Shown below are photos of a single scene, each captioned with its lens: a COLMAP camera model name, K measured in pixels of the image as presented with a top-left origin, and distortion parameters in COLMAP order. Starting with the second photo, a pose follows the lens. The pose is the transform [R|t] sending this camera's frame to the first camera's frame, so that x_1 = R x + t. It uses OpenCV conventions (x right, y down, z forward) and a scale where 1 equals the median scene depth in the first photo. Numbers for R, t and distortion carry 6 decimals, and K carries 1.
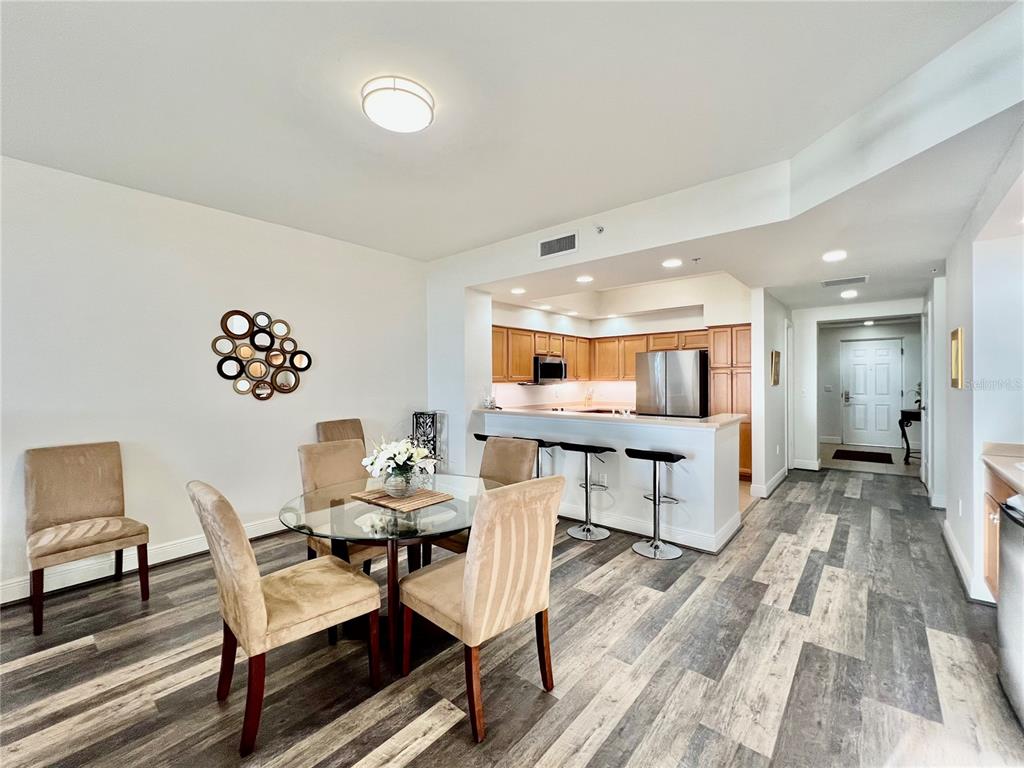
lens RADIAL K [[411.0, 0, 514.8], [0, 411.0, 382.4], [0, 0, 1]] dist [-0.000471, 0.000411]
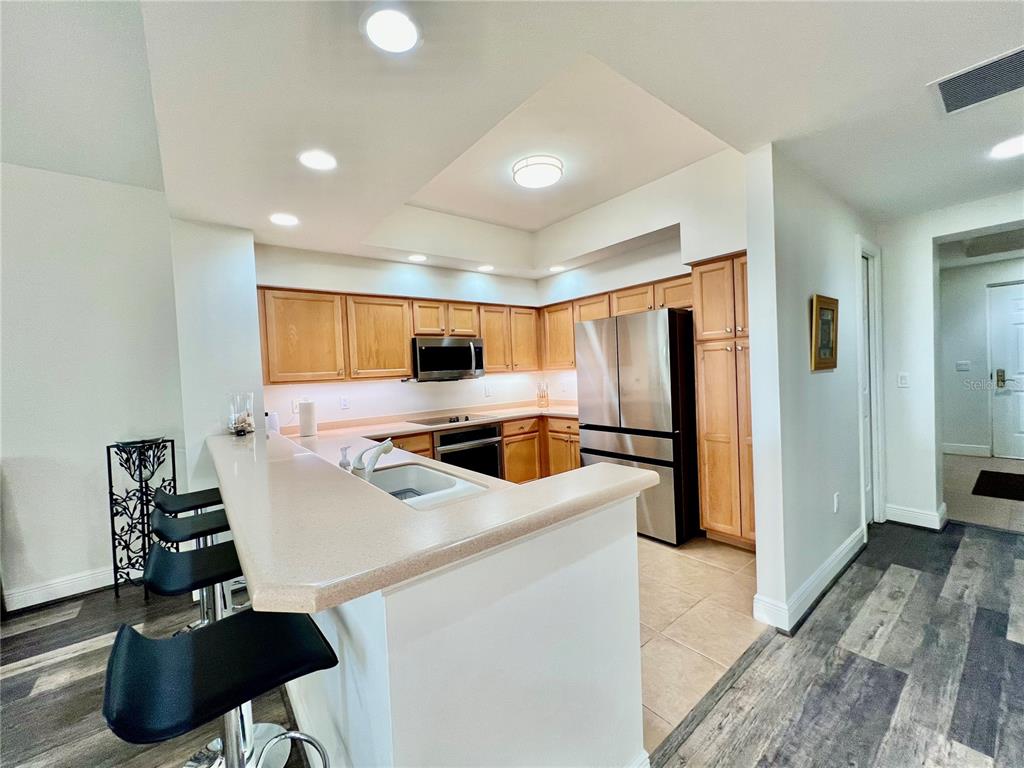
lens RADIAL K [[411.0, 0, 501.9], [0, 411.0, 380.5], [0, 0, 1]] dist [-0.000471, 0.000411]
pose [[0.980198, -0.033592, -0.195151, 0.500133], [0.038694, 0.999000, 0.022391, -0.008967], [0.194204, -0.029499, 0.980518, 0.640194]]
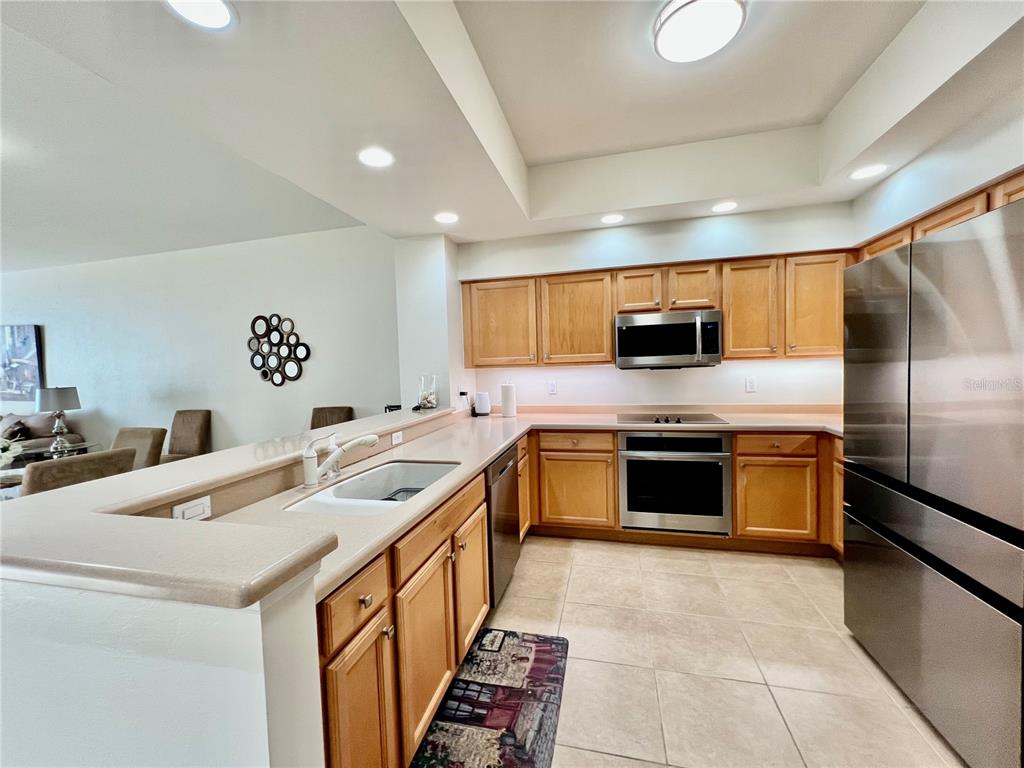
lens RADIAL K [[411.0, 0, 513.3], [0, 411.0, 382.1], [0, 0, 1]] dist [-0.000471, 0.000411]
pose [[0.456736, 0.030245, -0.889088, 0.764009], [0.023875, 0.998645, 0.046237, -0.008673], [0.889282, -0.042345, 0.455396, 1.025187]]
